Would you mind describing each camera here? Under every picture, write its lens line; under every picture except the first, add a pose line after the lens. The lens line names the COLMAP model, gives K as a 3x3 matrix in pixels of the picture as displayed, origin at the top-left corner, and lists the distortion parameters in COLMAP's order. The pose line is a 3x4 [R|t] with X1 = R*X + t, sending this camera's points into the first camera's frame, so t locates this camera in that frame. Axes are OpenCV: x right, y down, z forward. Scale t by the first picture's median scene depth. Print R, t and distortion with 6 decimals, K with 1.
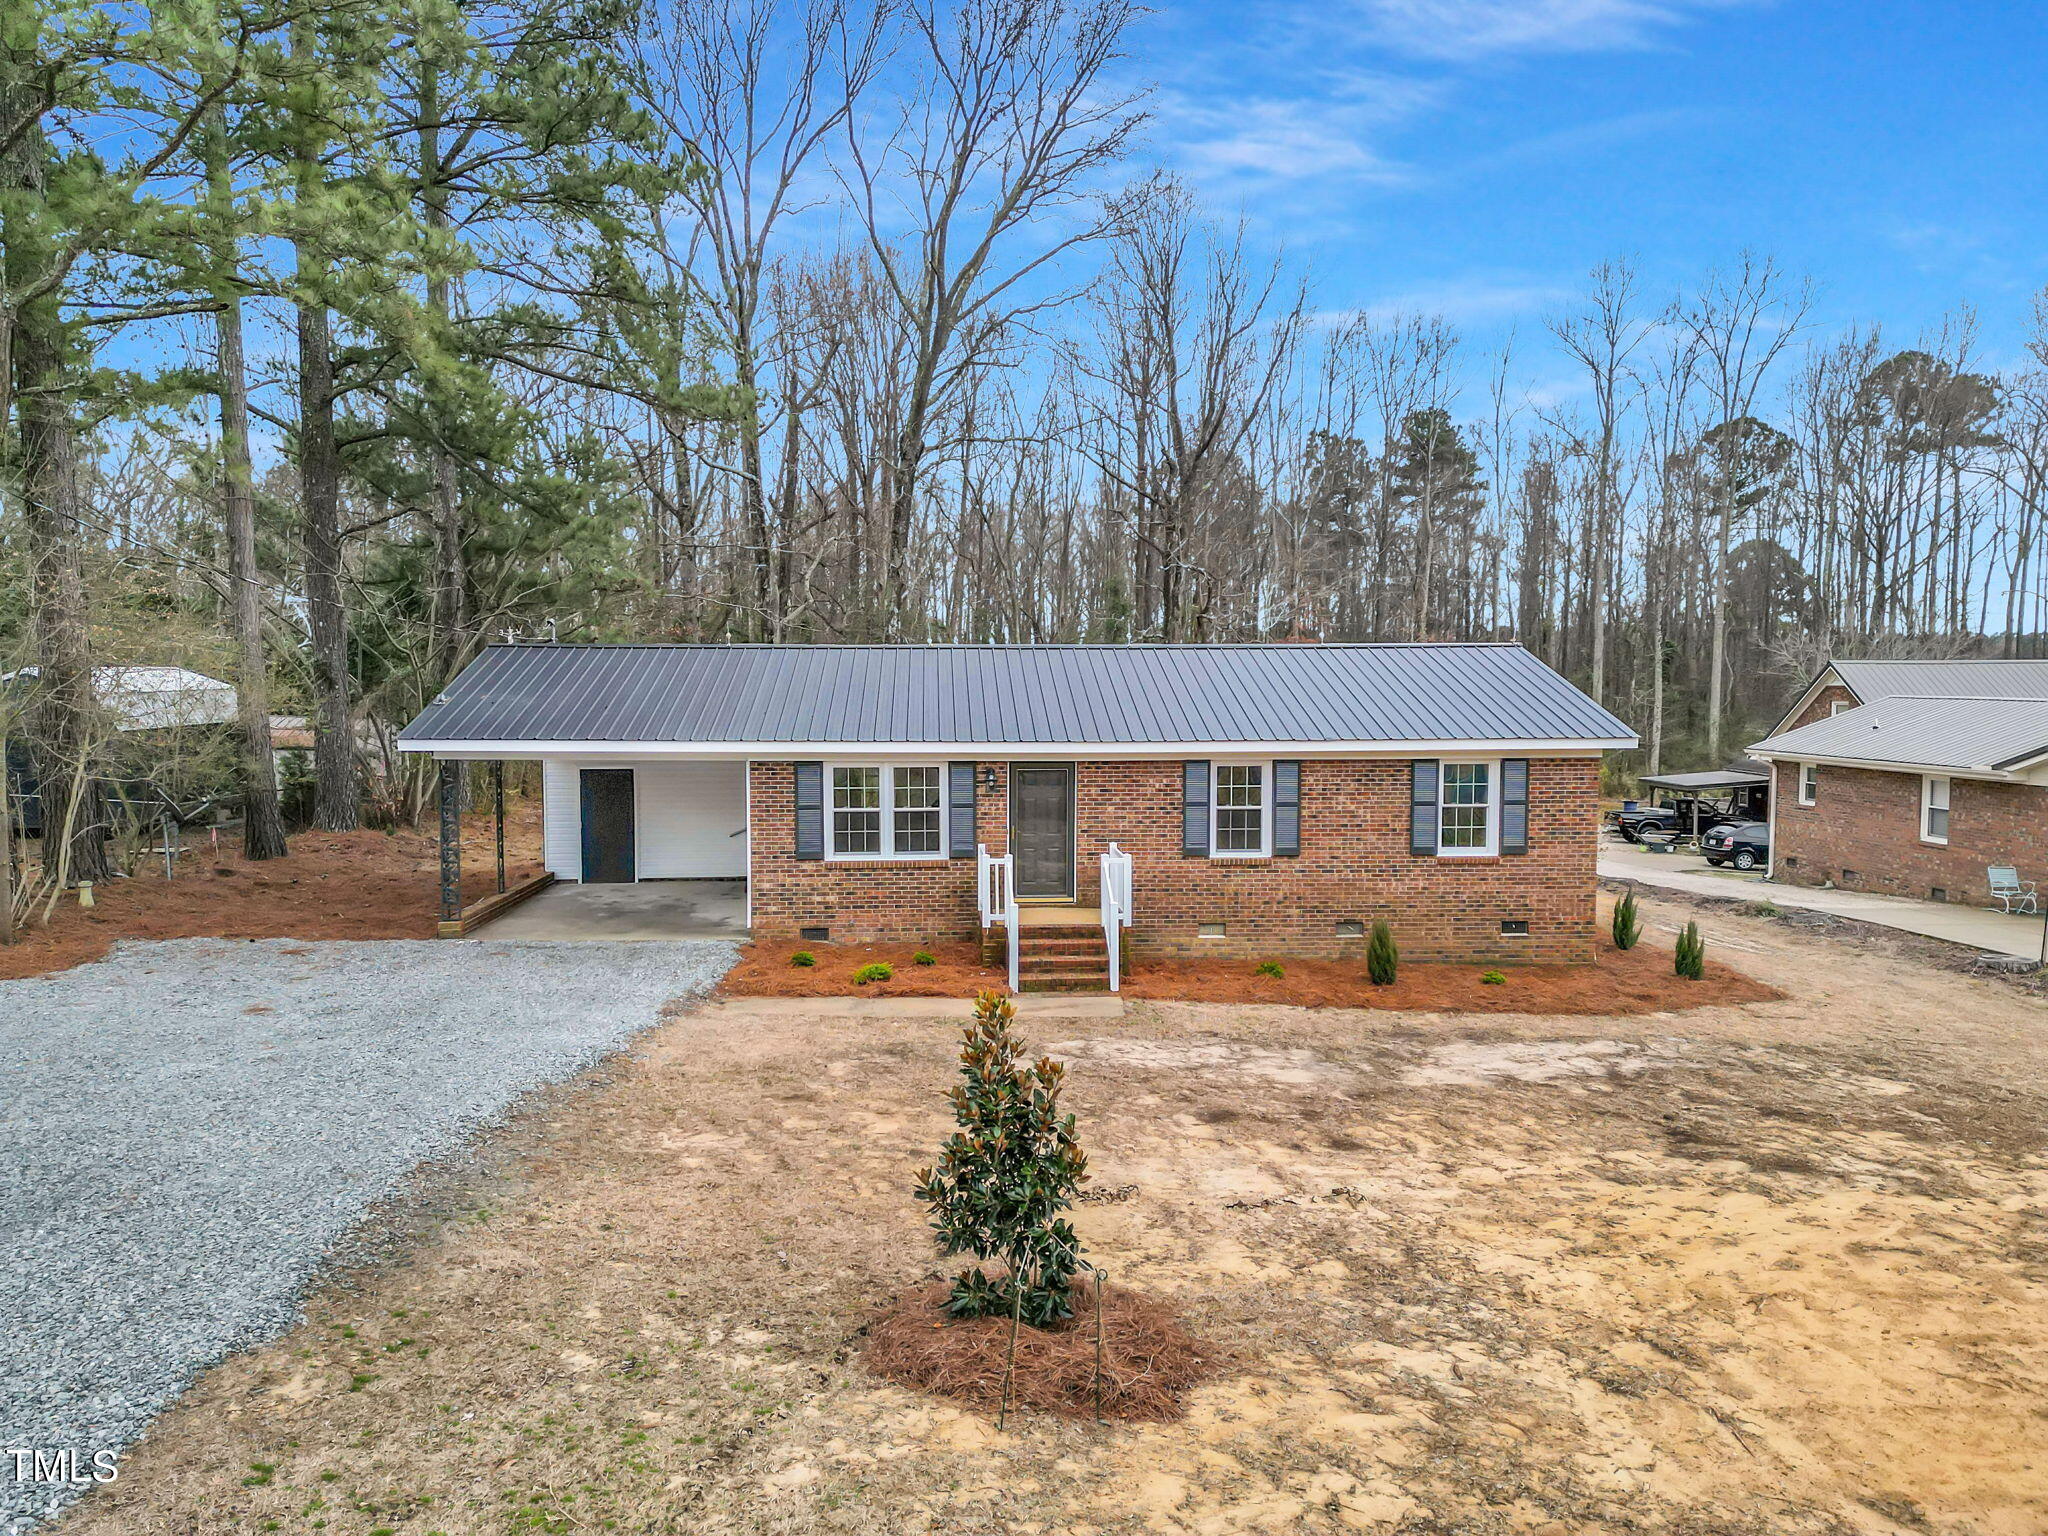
lens RADIAL K [[1431.3, 0, 1019.0], [0, 1431.3, 767.2], [0, 0, 1]] dist [0.116371, -0.137838]
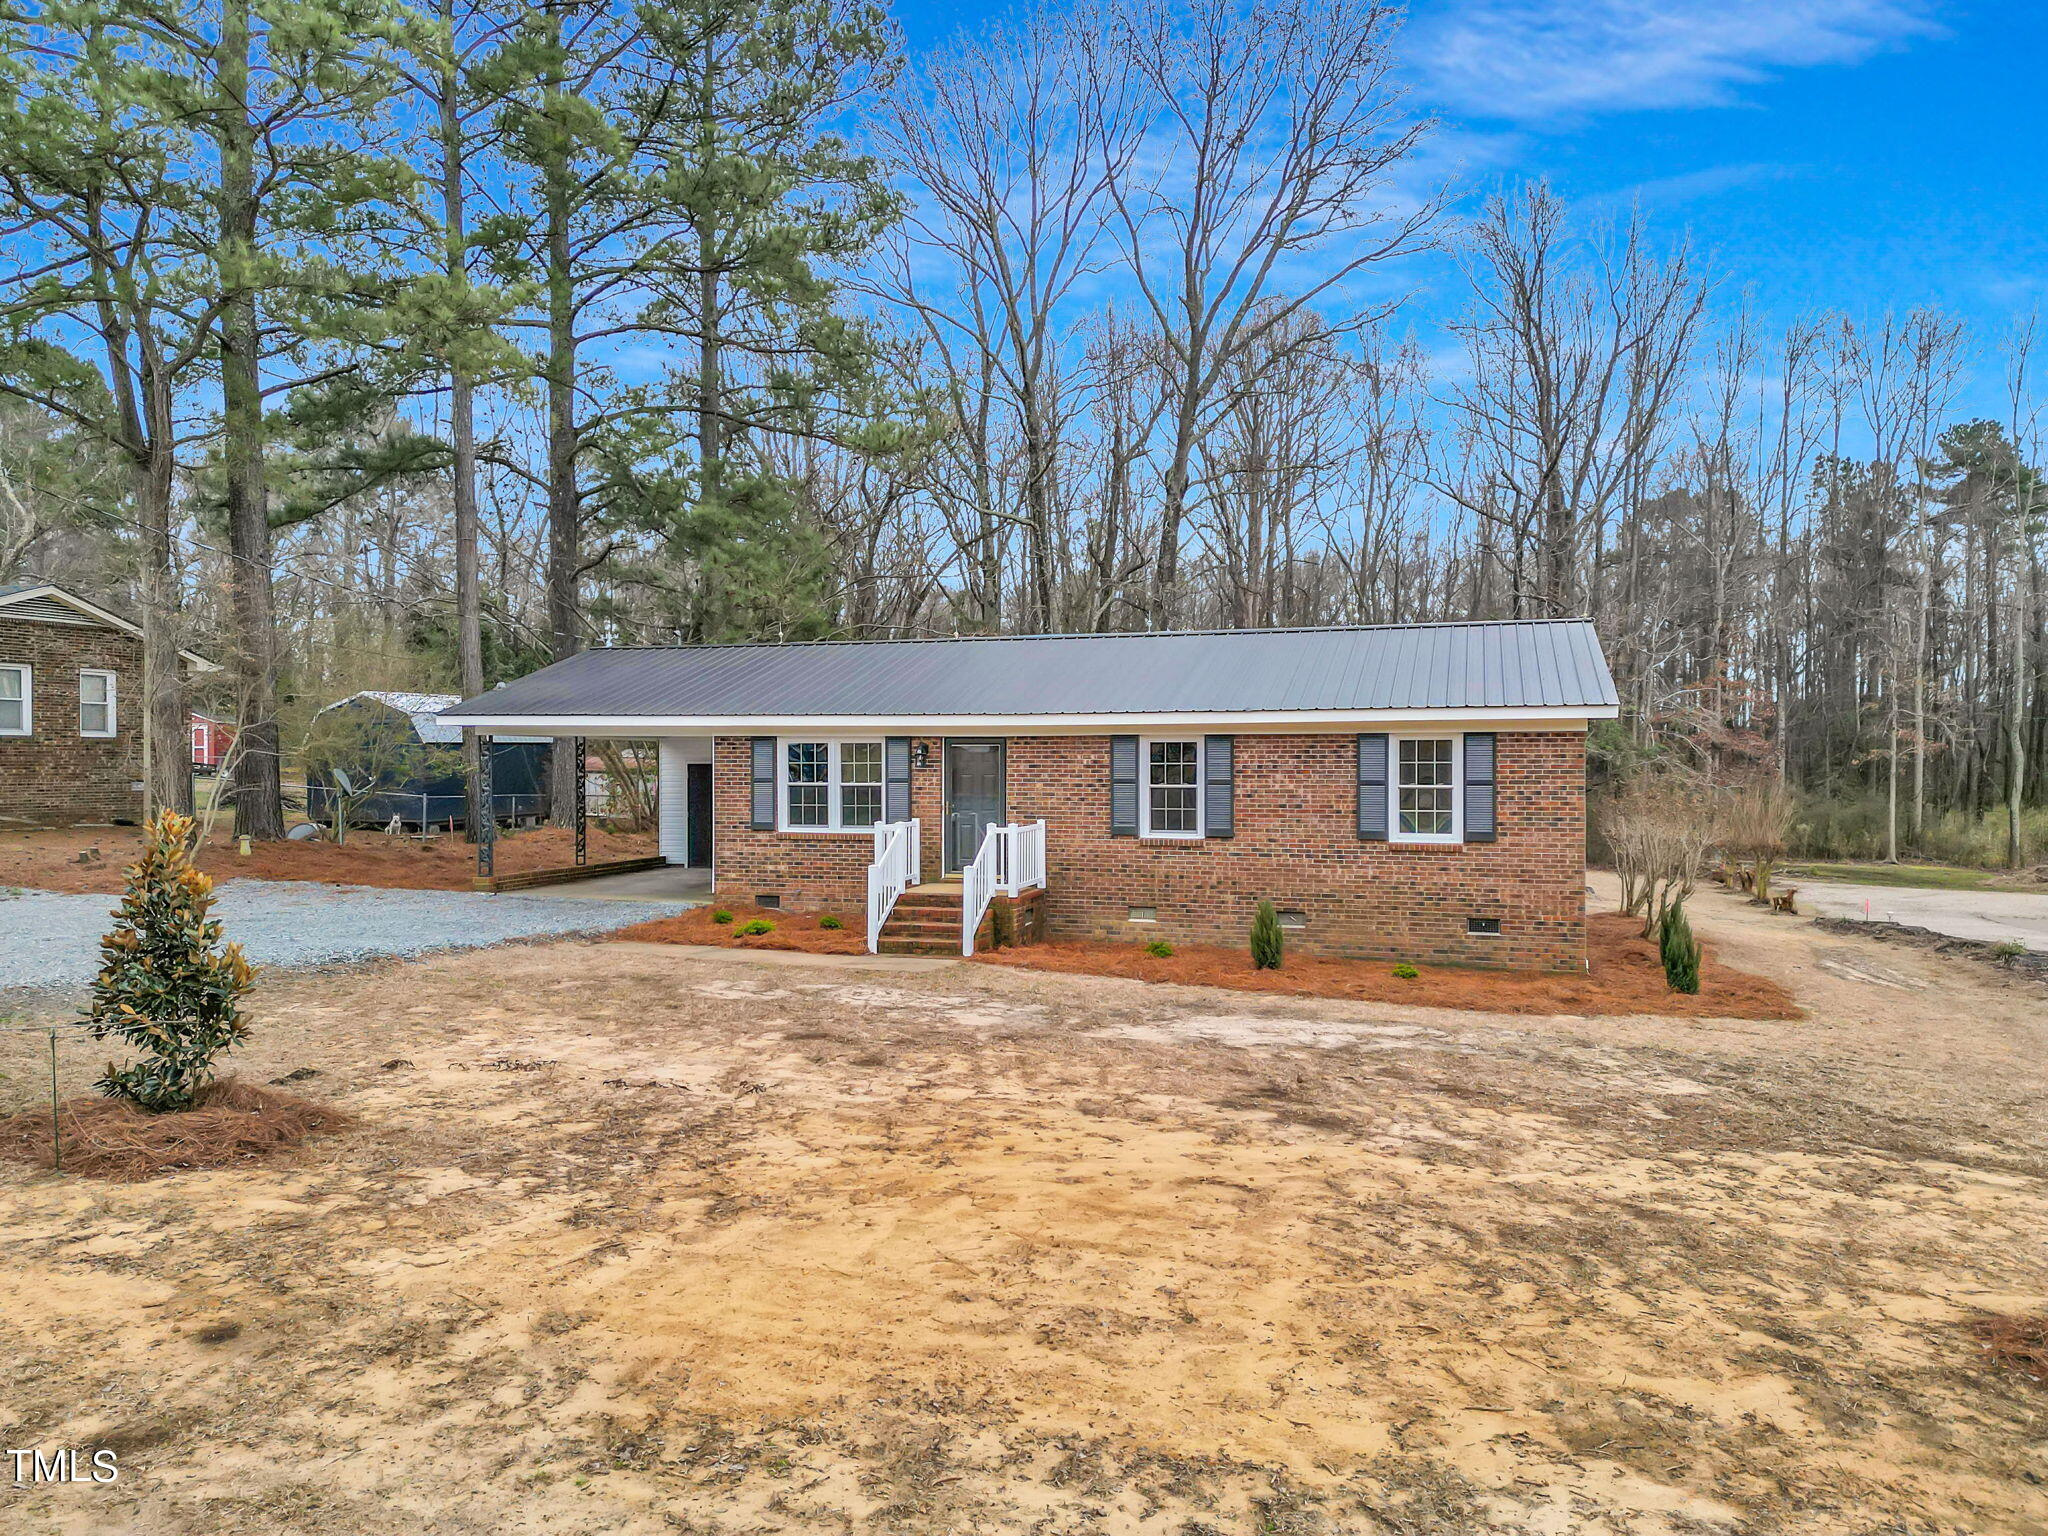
lens RADIAL K [[1431.3, 0, 1019.0], [0, 1431.3, 767.2], [0, 0, 1]] dist [0.116371, -0.137838]
pose [[0.933978, 0.002846, -0.357320, 0.403867], [-0.022723, 0.998417, -0.051442, 0.068041], [0.356608, 0.056165, 0.932564, 0.079632]]
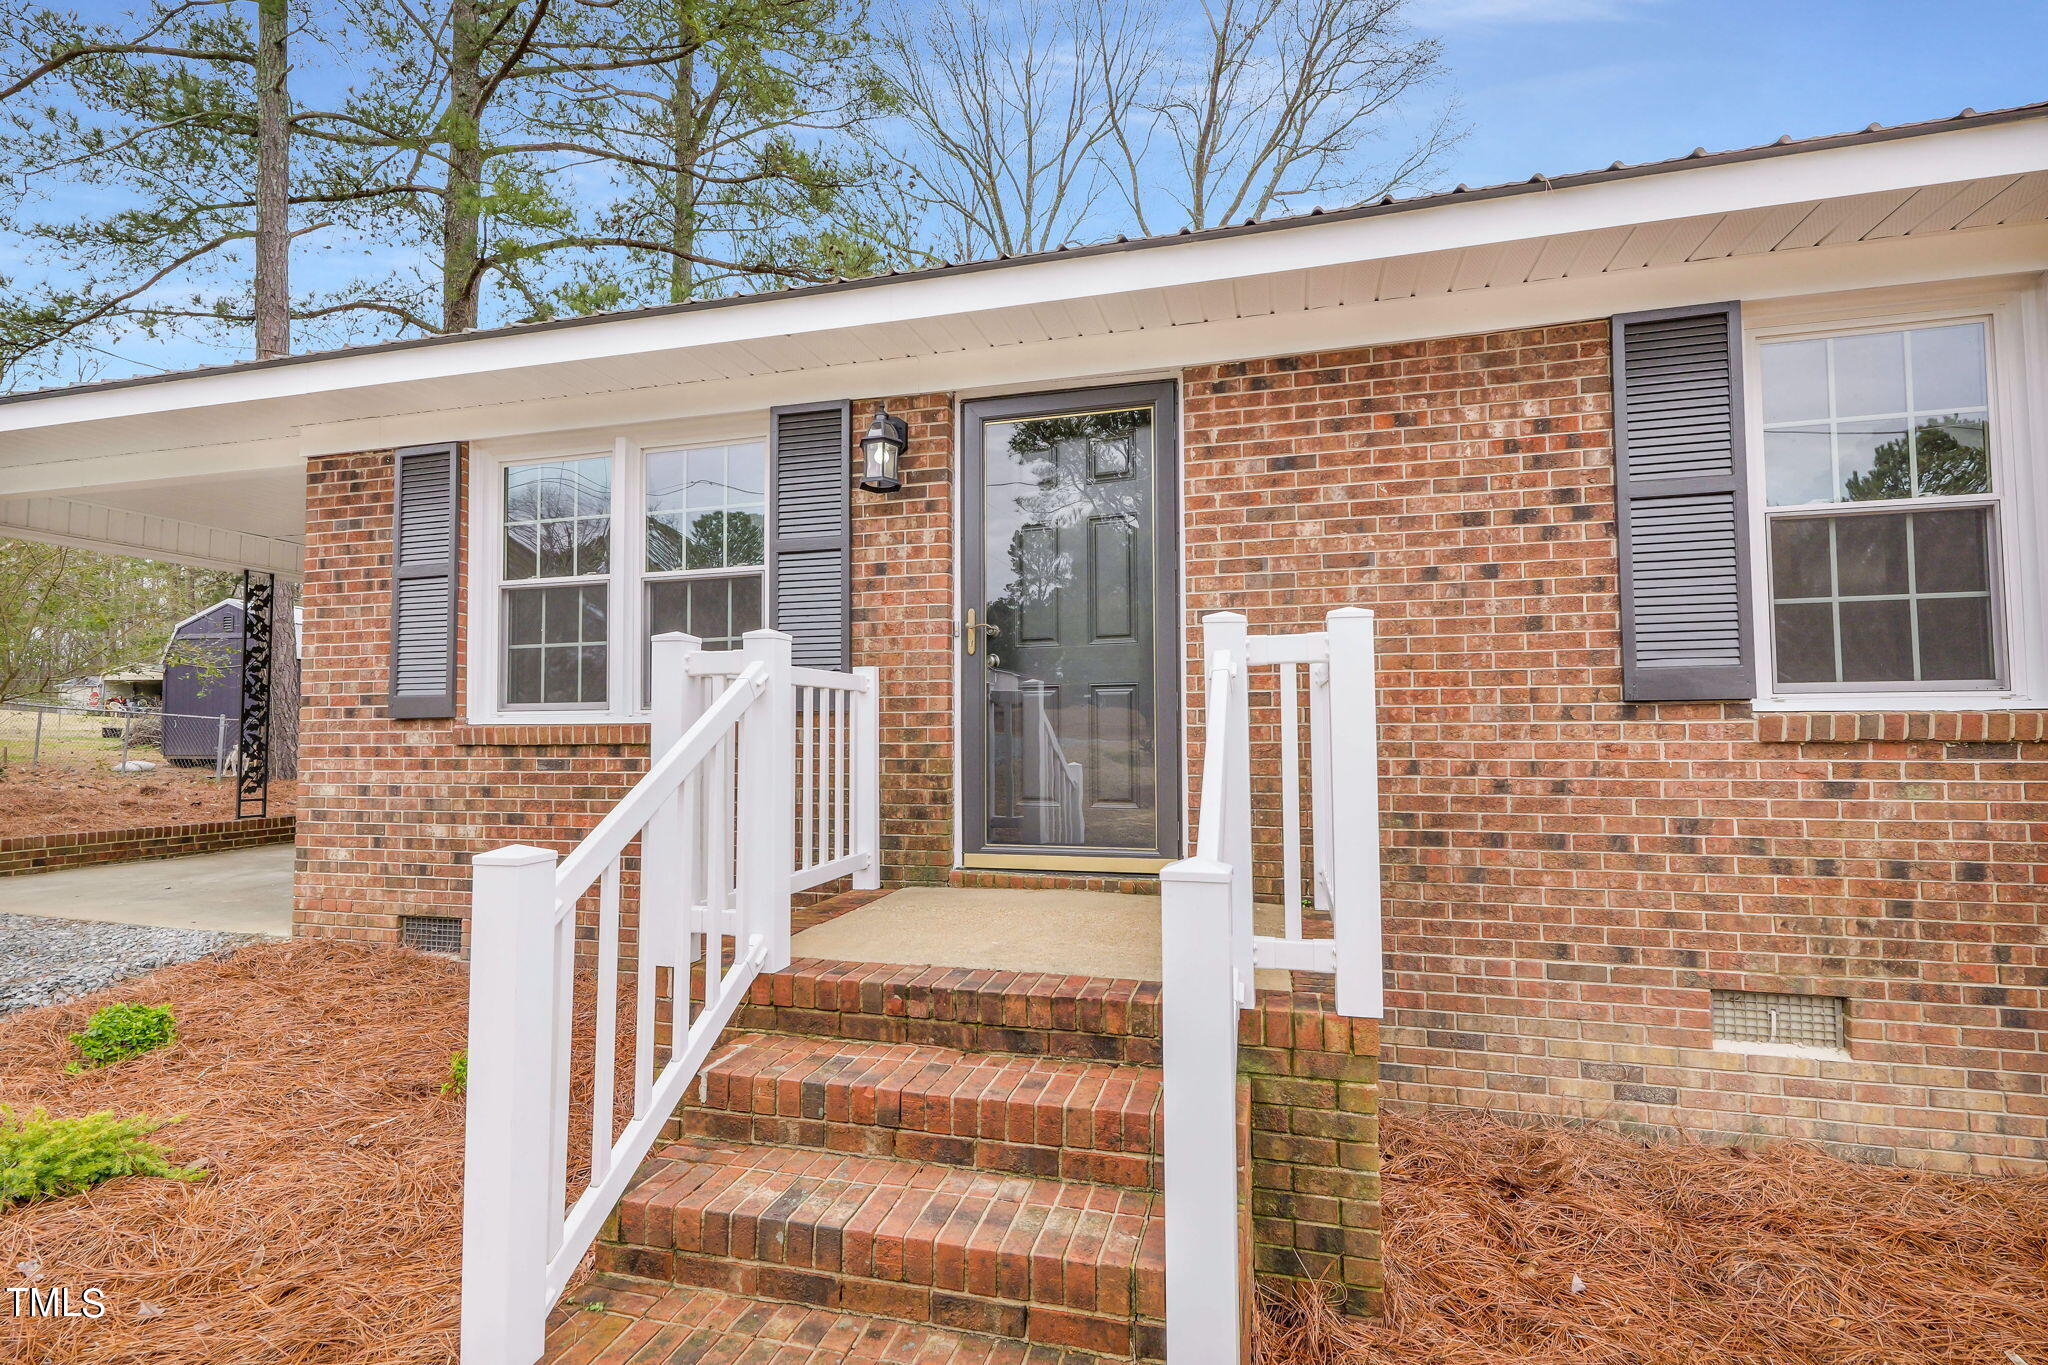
lens RADIAL K [[954.1, 0, 1018.0], [0, 954.1, 683.3], [0, 0, 1]] dist [0.008452, -0.000119]
pose [[0.944265, -0.021967, -0.328452, 0.071071], [-0.015183, 0.993803, -0.110117, 0.078963], [0.328836, 0.108966, 0.938080, 0.819828]]
